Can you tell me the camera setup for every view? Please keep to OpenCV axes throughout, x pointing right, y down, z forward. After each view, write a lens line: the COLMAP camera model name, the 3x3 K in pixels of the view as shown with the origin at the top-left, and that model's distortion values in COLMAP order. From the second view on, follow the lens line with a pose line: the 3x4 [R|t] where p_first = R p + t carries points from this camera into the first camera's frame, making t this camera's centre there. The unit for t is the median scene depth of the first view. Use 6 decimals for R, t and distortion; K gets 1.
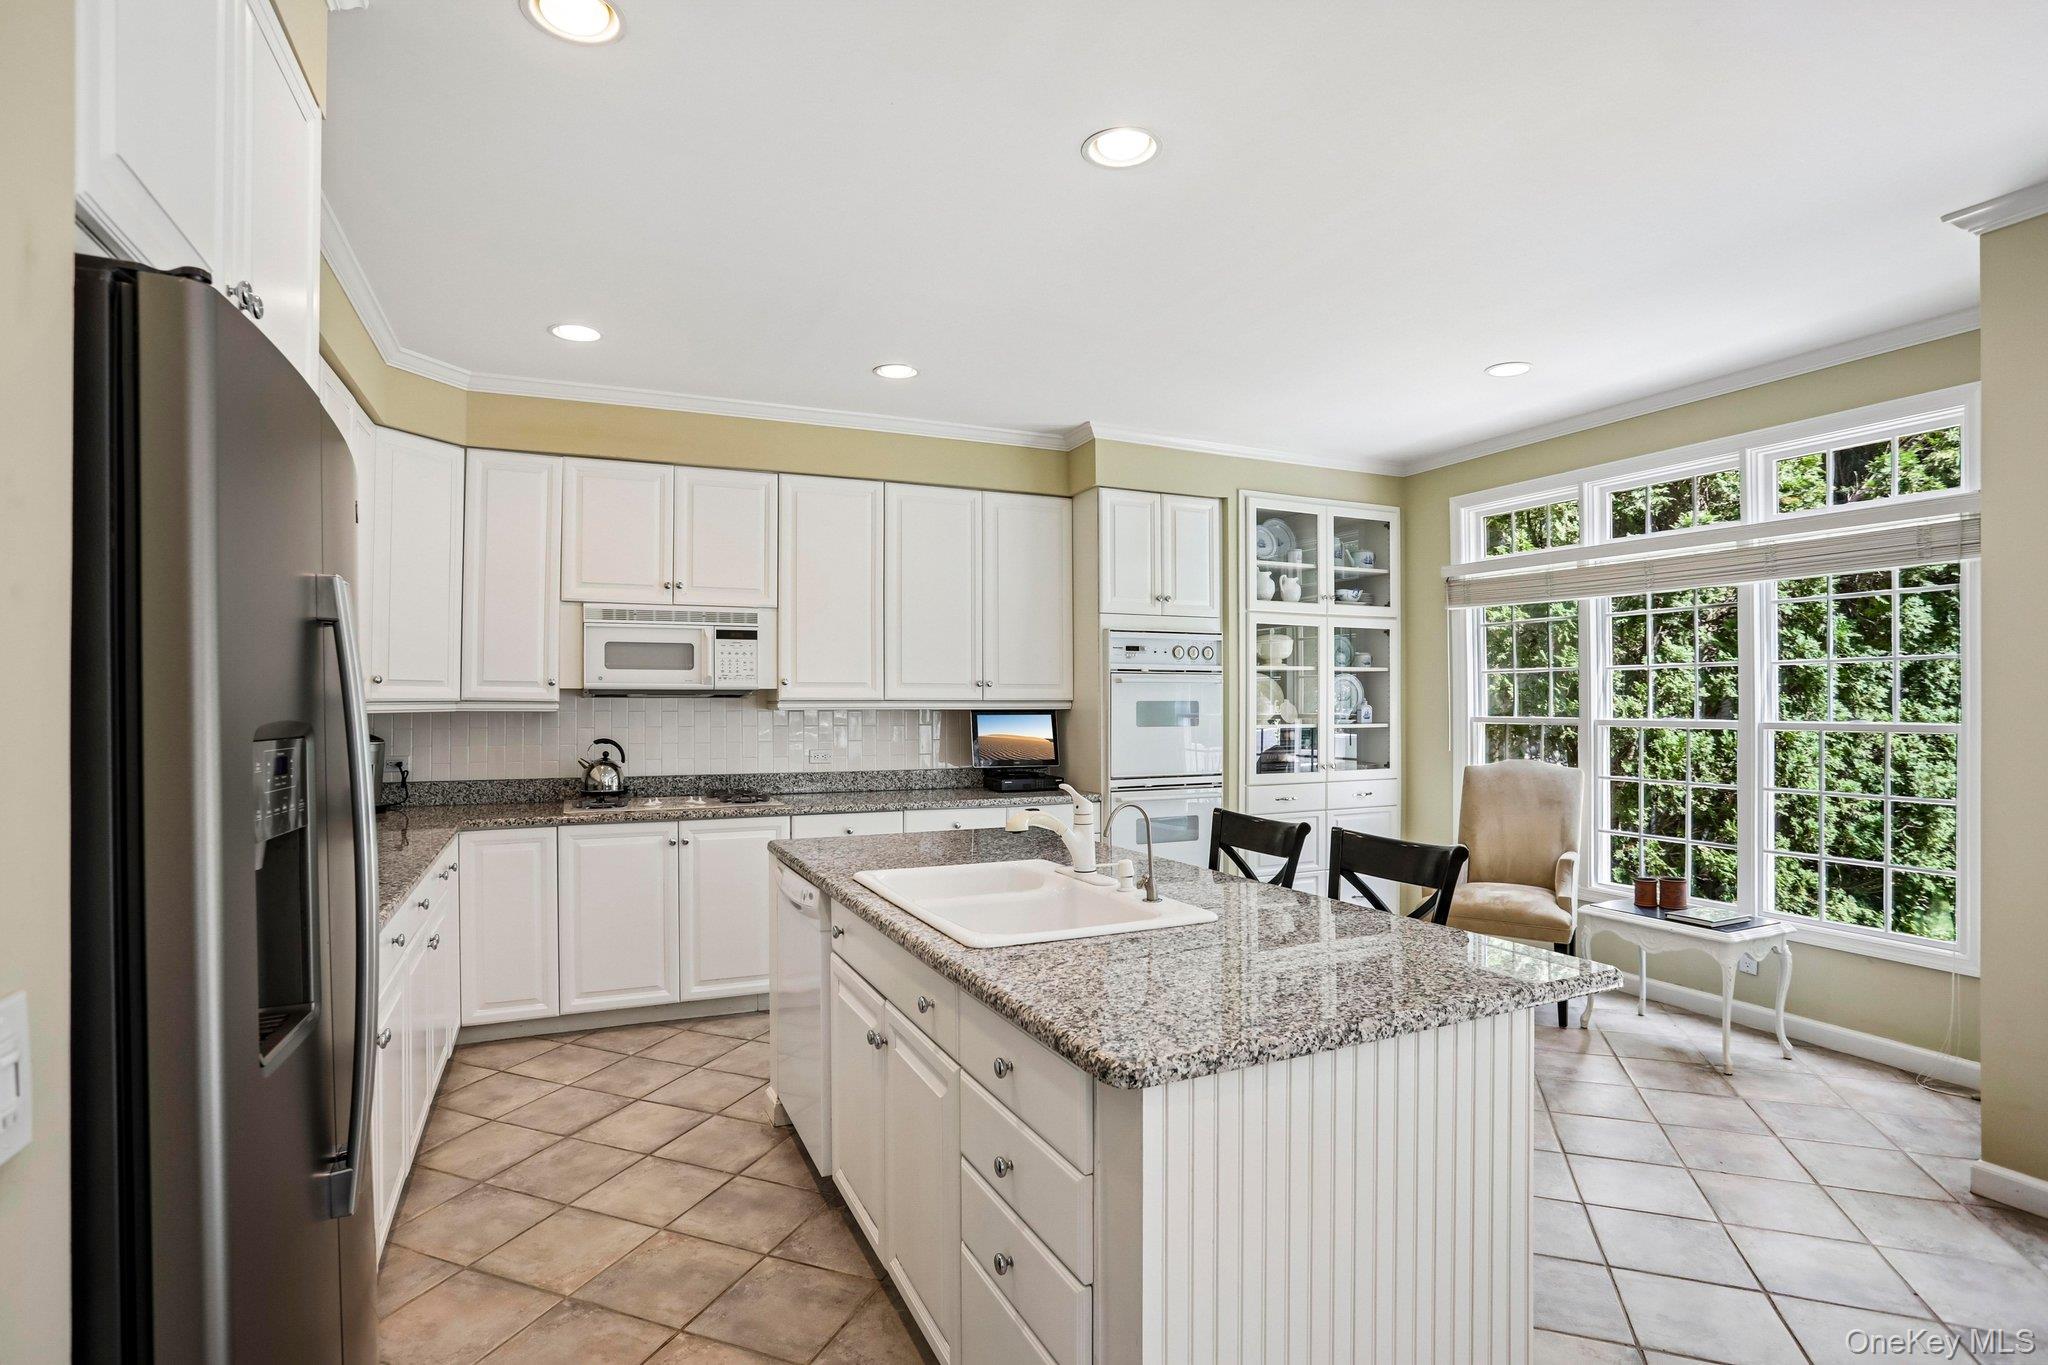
lens RADIAL K [[1006.5, 0, 1011.3], [0, 1006.5, 675.9], [0, 0, 1]] dist [-0.060865, 0.026282]
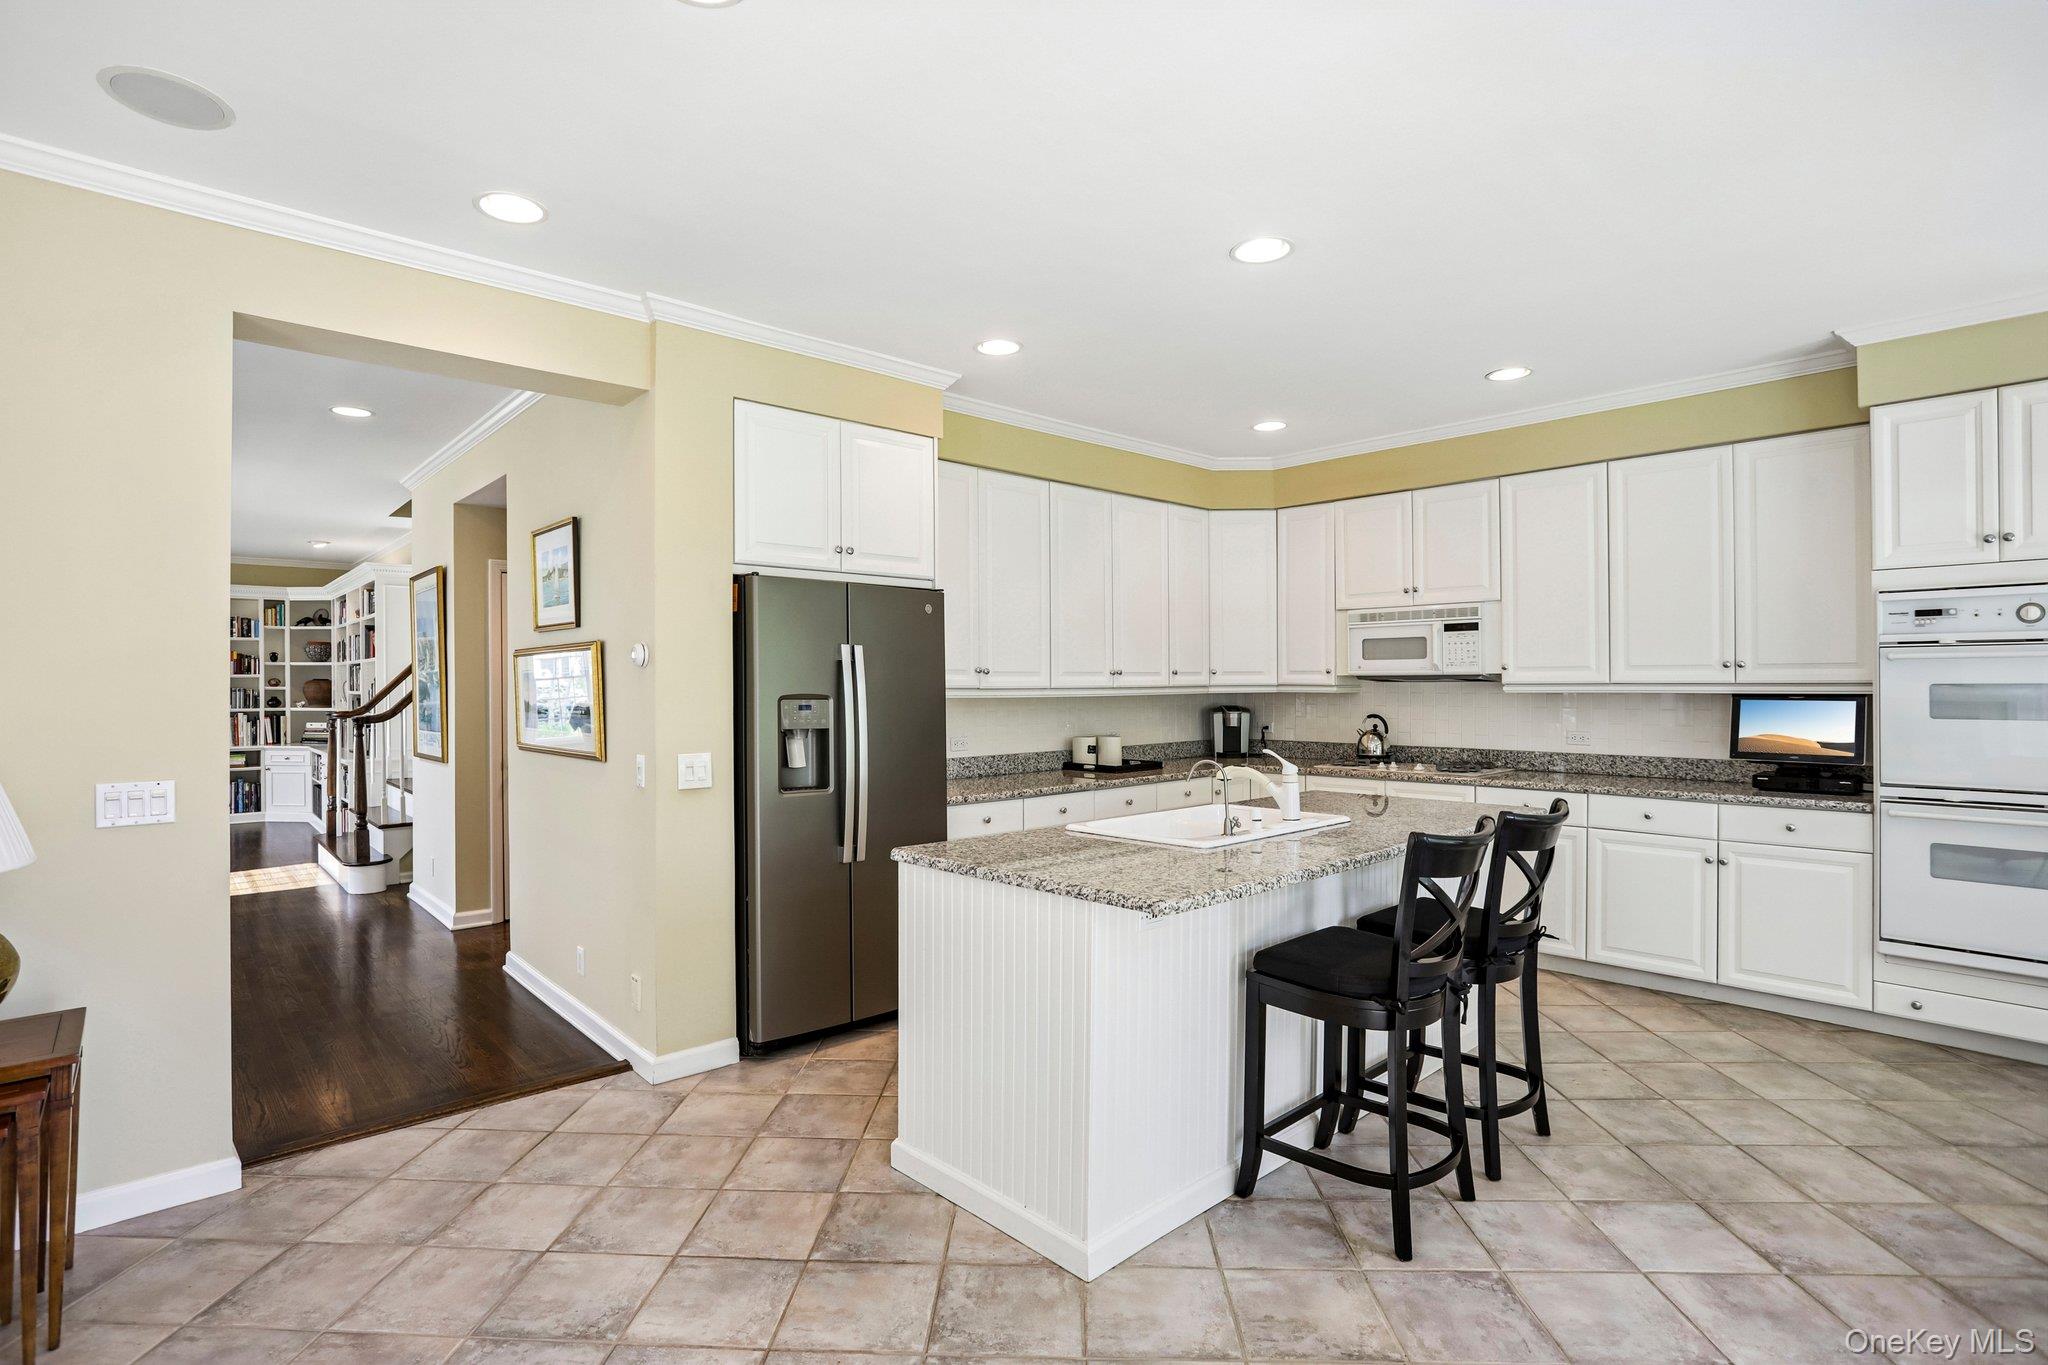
lens RADIAL K [[1006.5, 0, 1012.1], [0, 1006.5, 678.0], [0, 0, 1]] dist [-0.060865, 0.026282]
pose [[0.322233, -0.005883, -0.946642, 0.614716], [0.028387, 0.999591, 0.003450, -0.001100], [0.946235, -0.027984, 0.322269, 0.136686]]
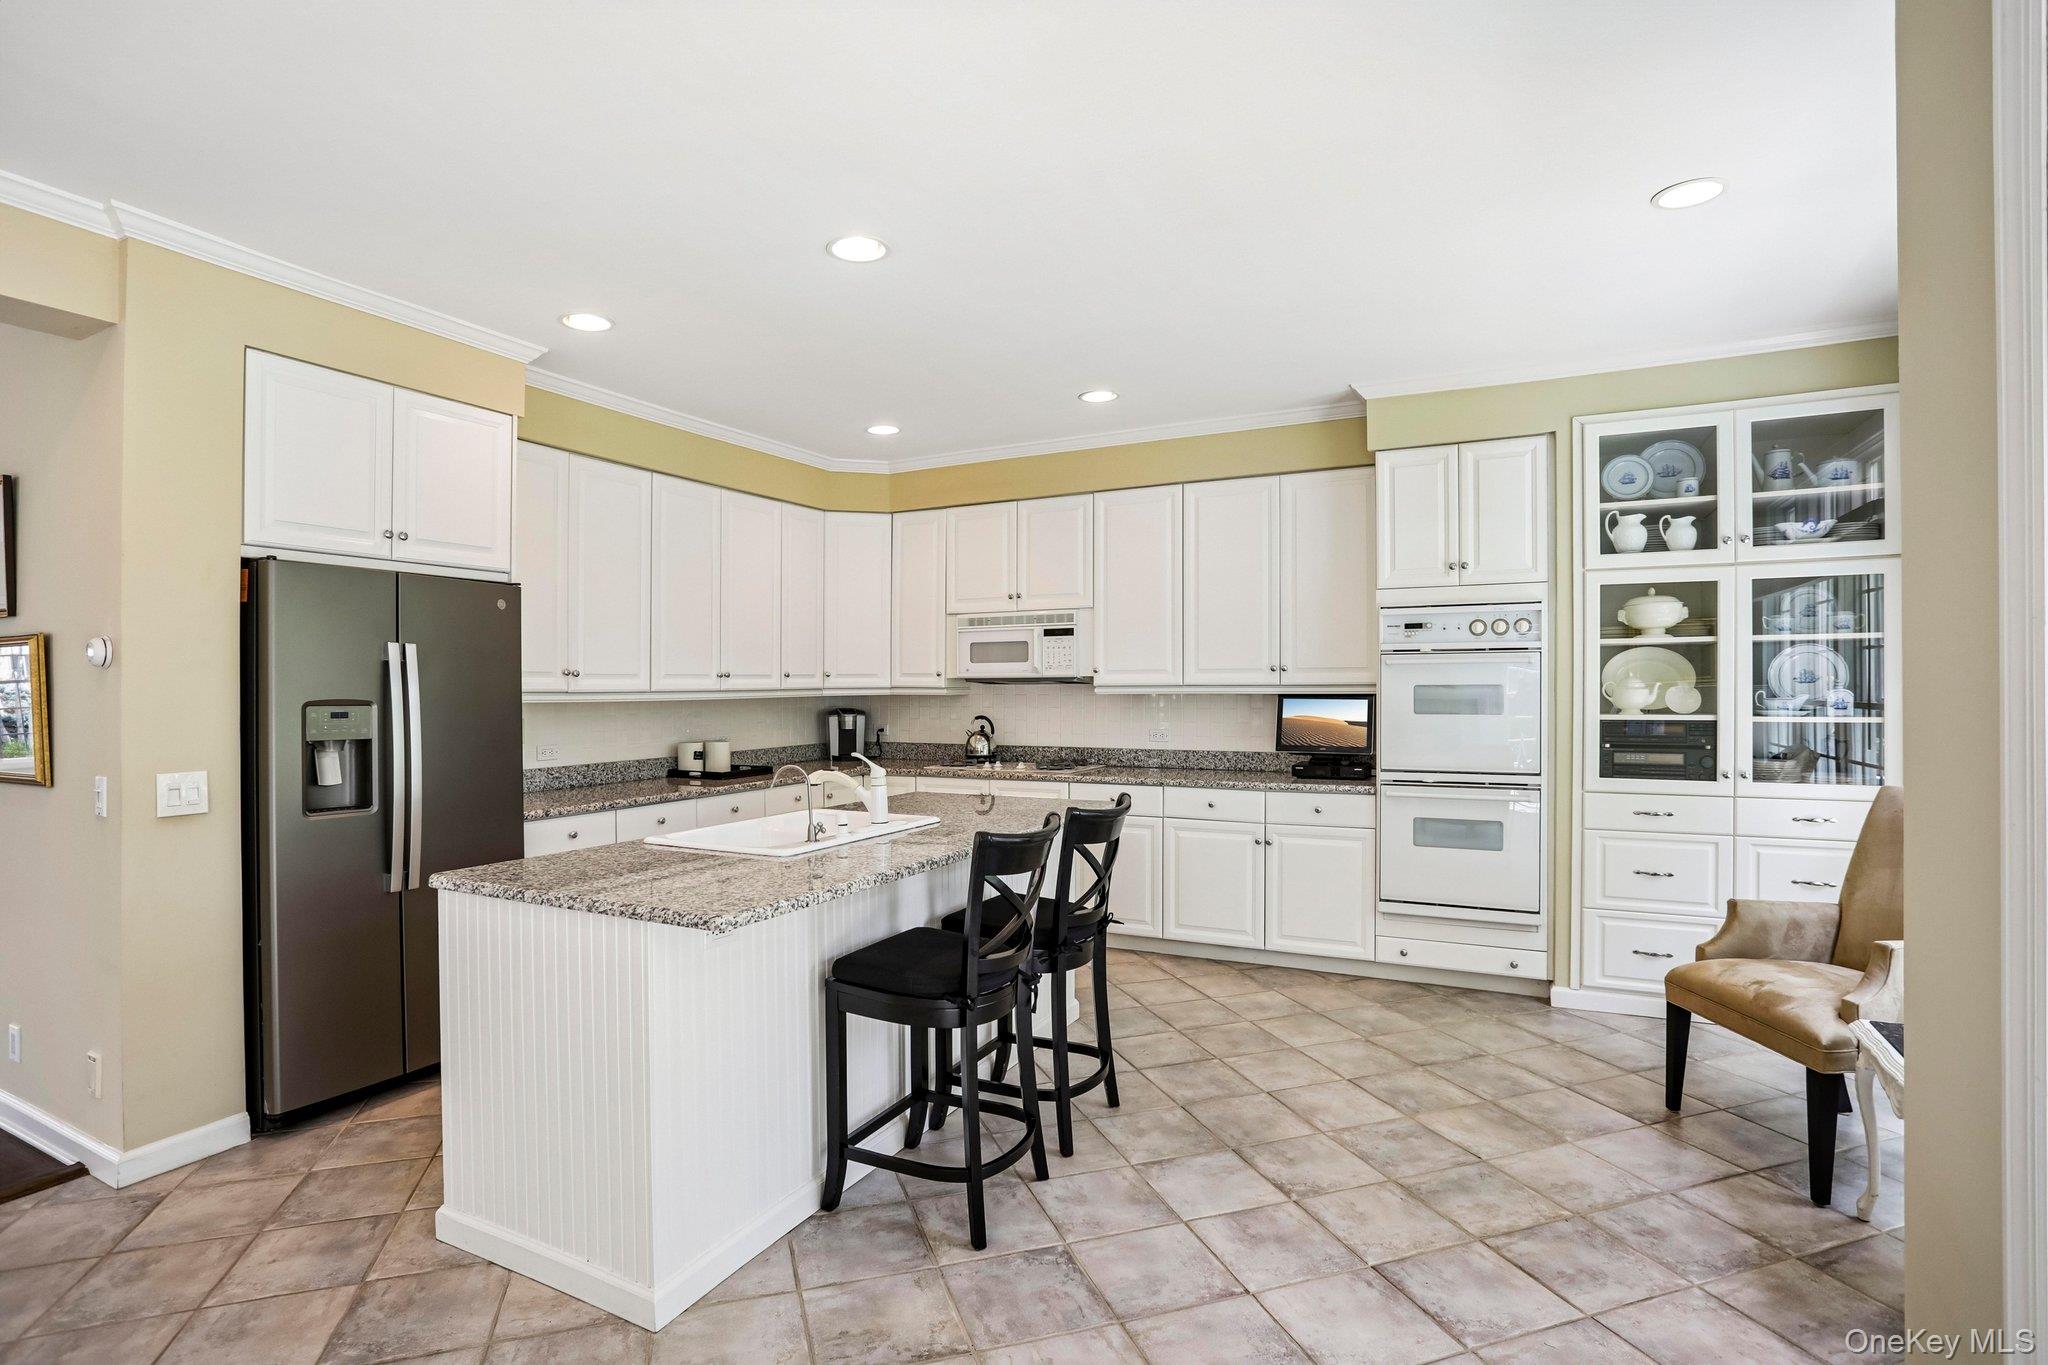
lens RADIAL K [[1006.5, 0, 1013.2], [0, 1006.5, 681.5], [0, 0, 1]] dist [-0.060865, 0.026282]
pose [[0.629693, -0.006034, -0.776821, 0.617217], [0.026516, 0.999554, 0.013730, 0.000442], [0.776392, -0.029244, 0.629572, 0.176194]]
